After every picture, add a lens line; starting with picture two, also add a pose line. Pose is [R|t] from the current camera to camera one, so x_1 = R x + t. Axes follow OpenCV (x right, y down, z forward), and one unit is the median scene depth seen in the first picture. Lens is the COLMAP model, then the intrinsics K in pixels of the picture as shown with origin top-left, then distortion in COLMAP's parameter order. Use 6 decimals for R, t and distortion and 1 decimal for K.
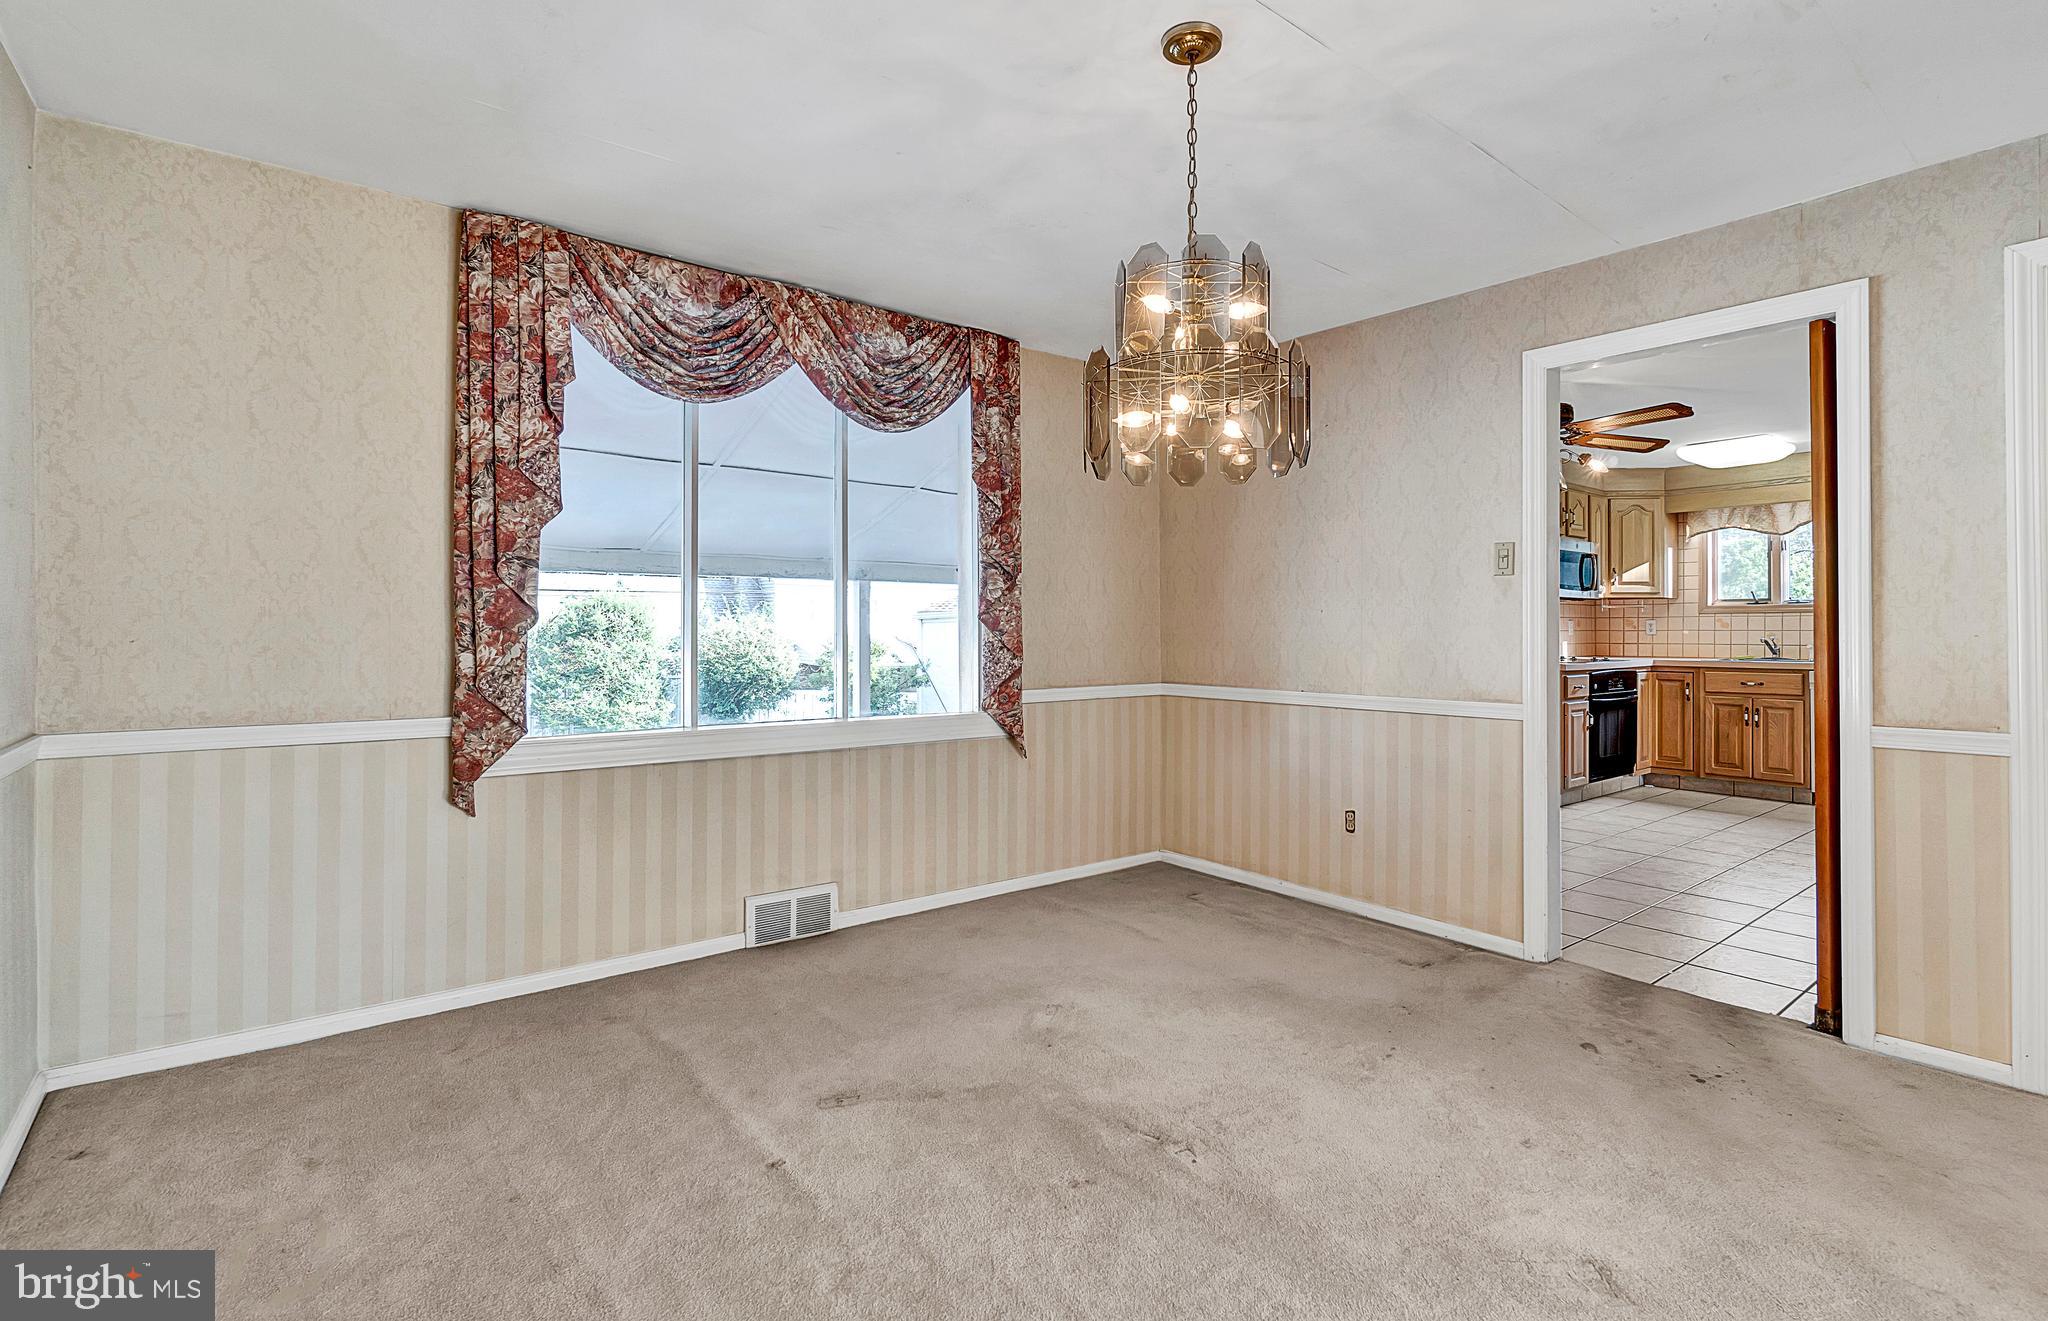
lens RADIAL K [[972.0, 0, 1055.0], [0, 972.0, 621.7], [0, 0, 1]] dist [-0.003352, 0.000774]
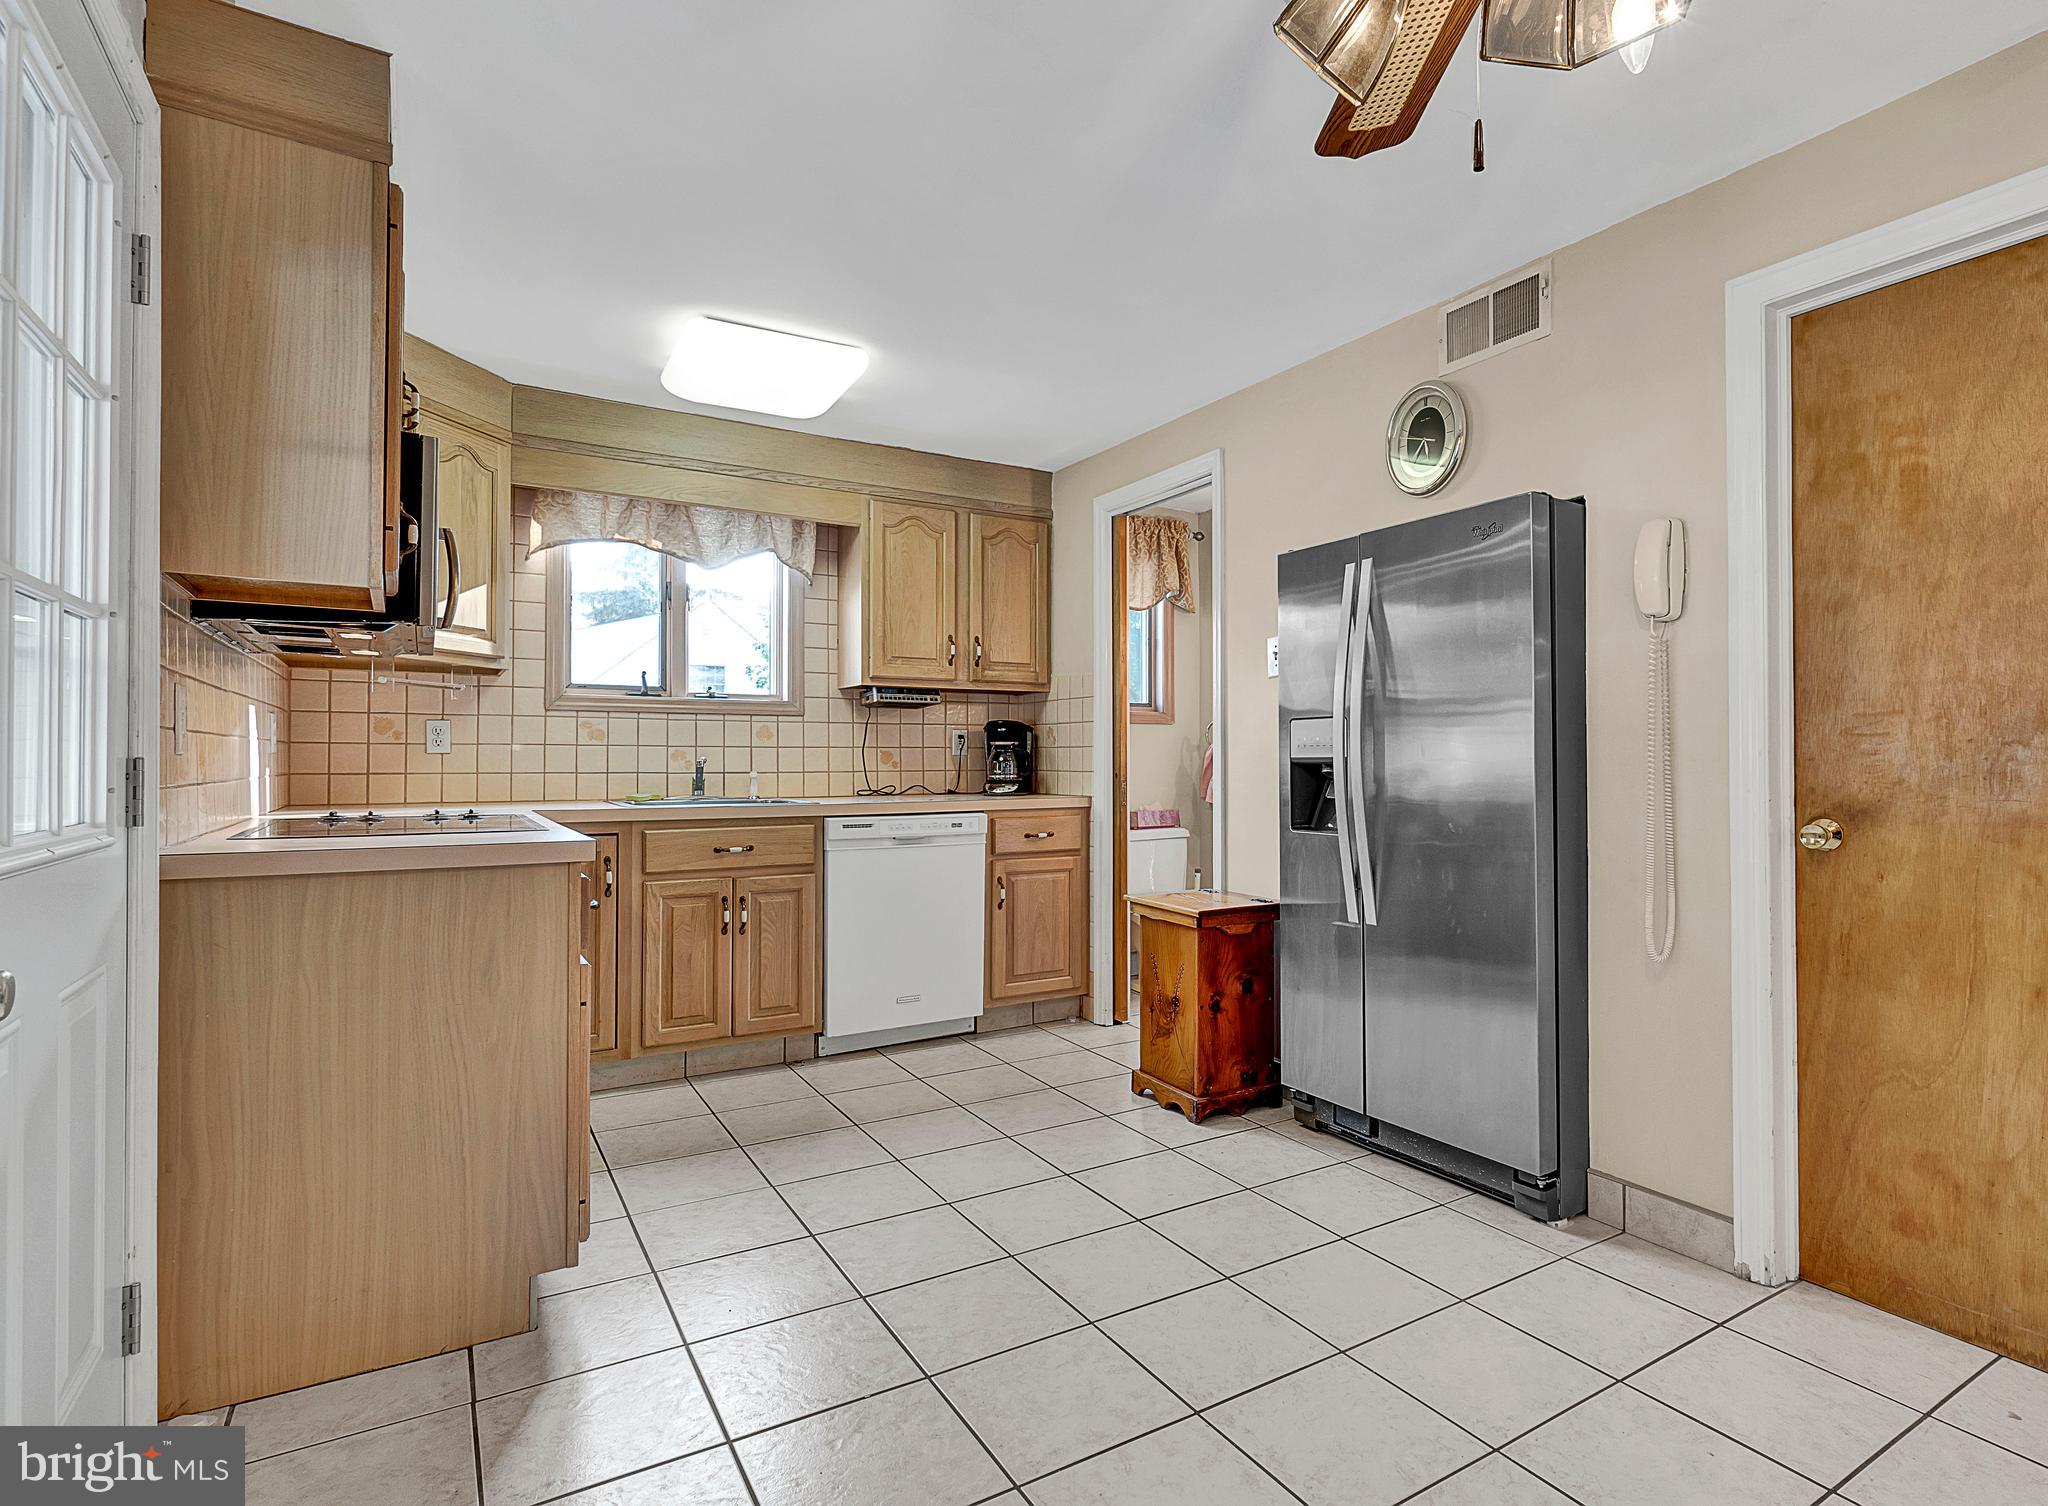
lens RADIAL K [[1089.0, 0, 1028.6], [0, 1089.0, 755.7], [0, 0, 1]] dist [0.022902, -0.000092]
pose [[0.102489, 0.004060, 0.994726, 0.278660], [-0.007502, 0.999966, -0.003309, 0.026572], [-0.994706, -0.007123, 0.102516, 1.298653]]
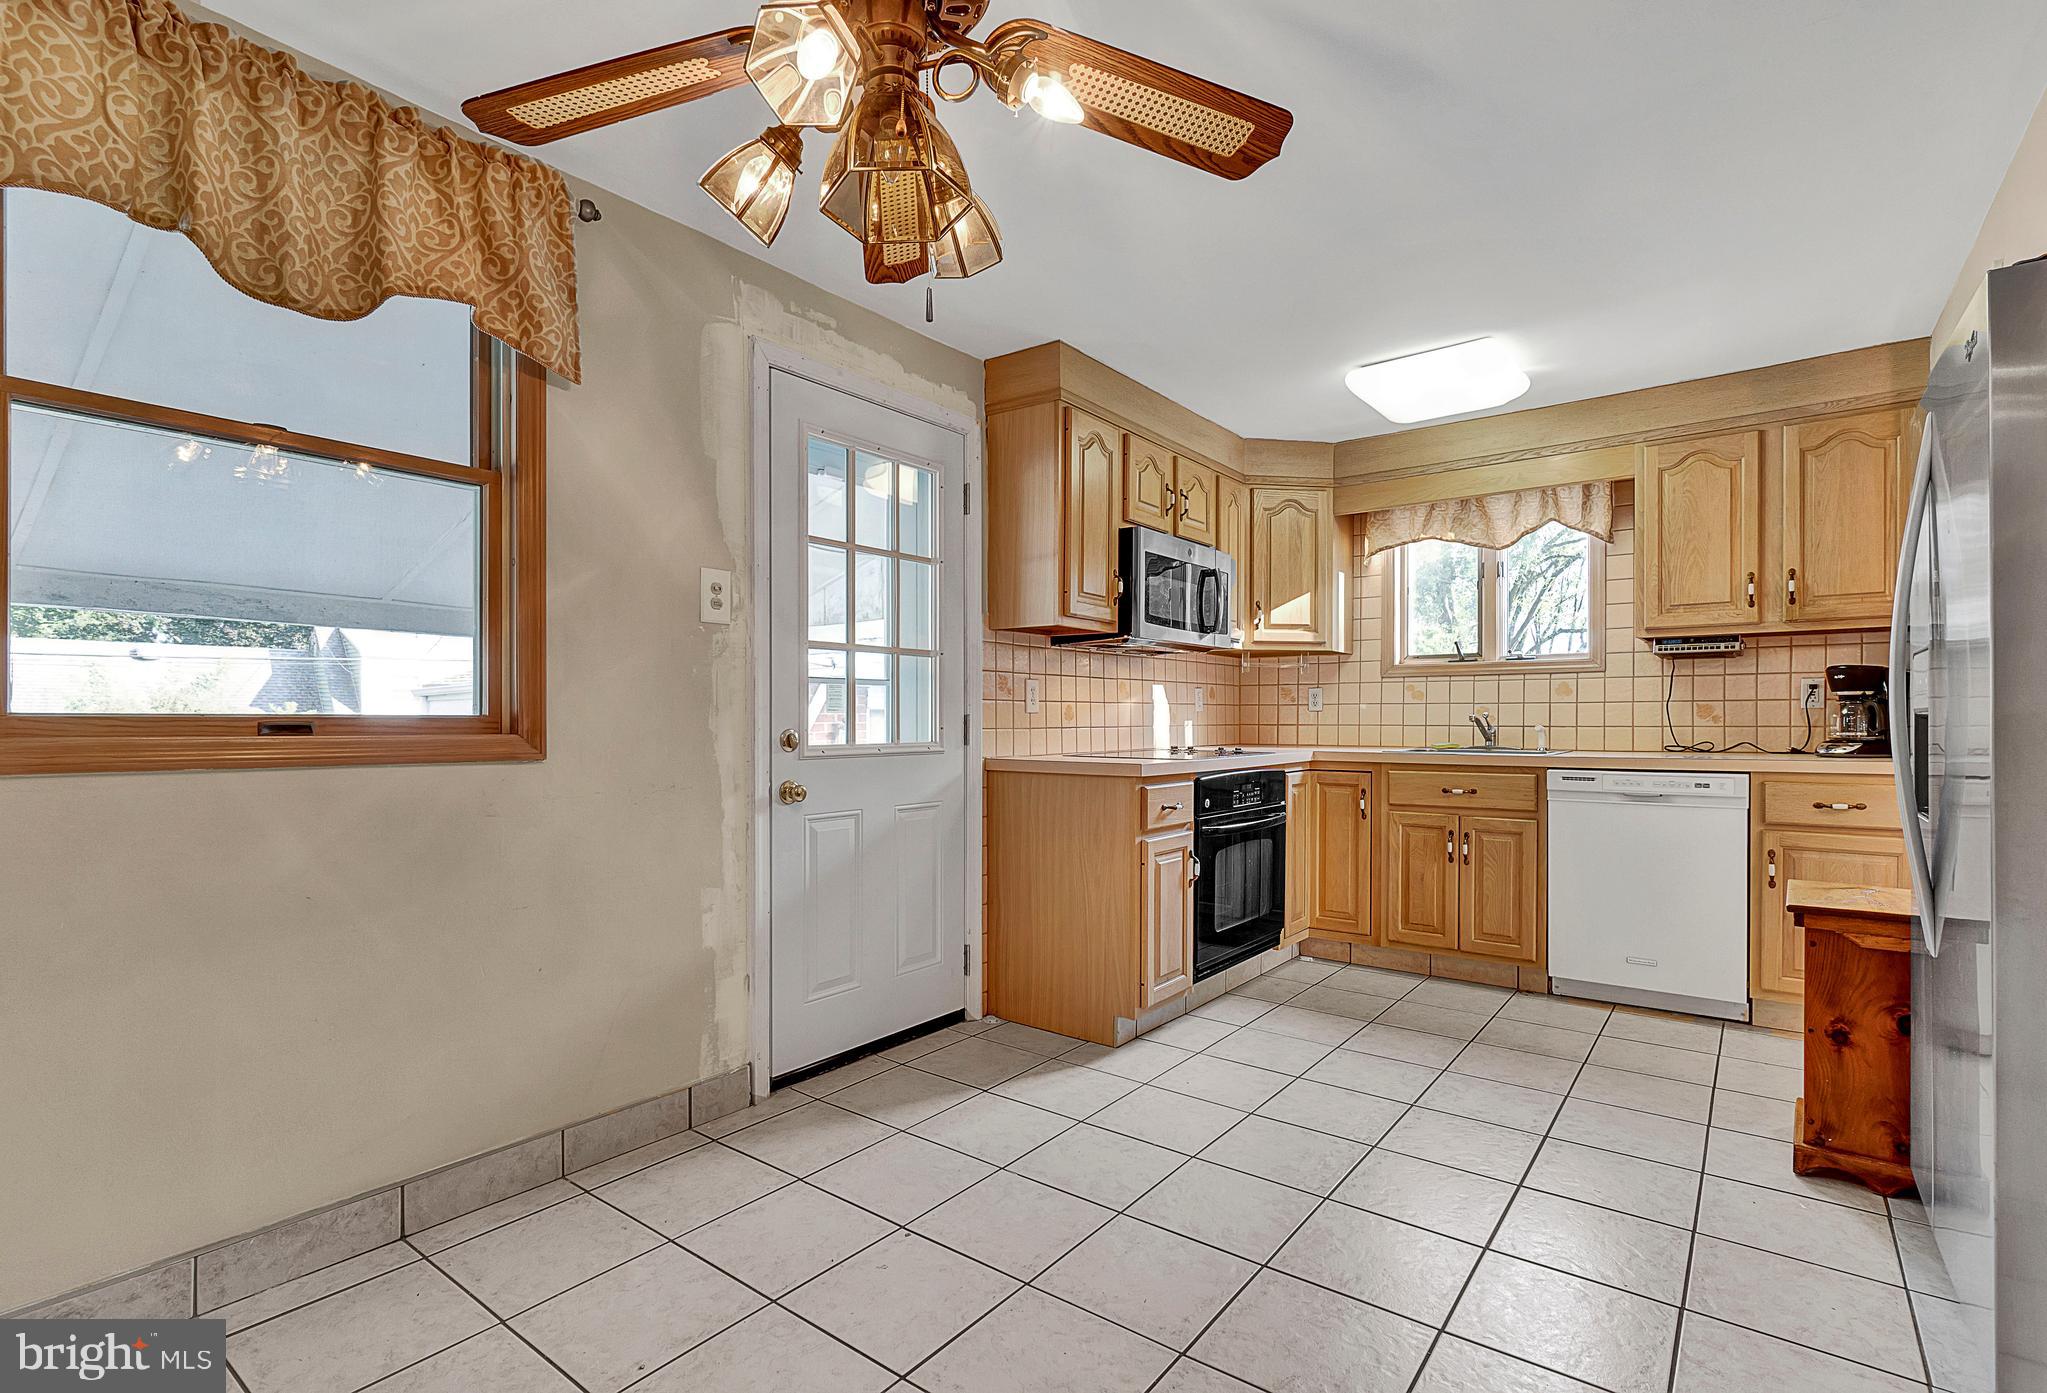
lens RADIAL K [[978.0, 0, 1045.3], [0, 978.0, 724.2], [0, 0, 1]] dist [-0.001456, -0.000036]
pose [[0.970311, -0.003505, 0.241835, 0.543442], [0.000230, 0.999908, 0.013571, 0.025046], [-0.241861, -0.013113, 0.970222, 0.796153]]
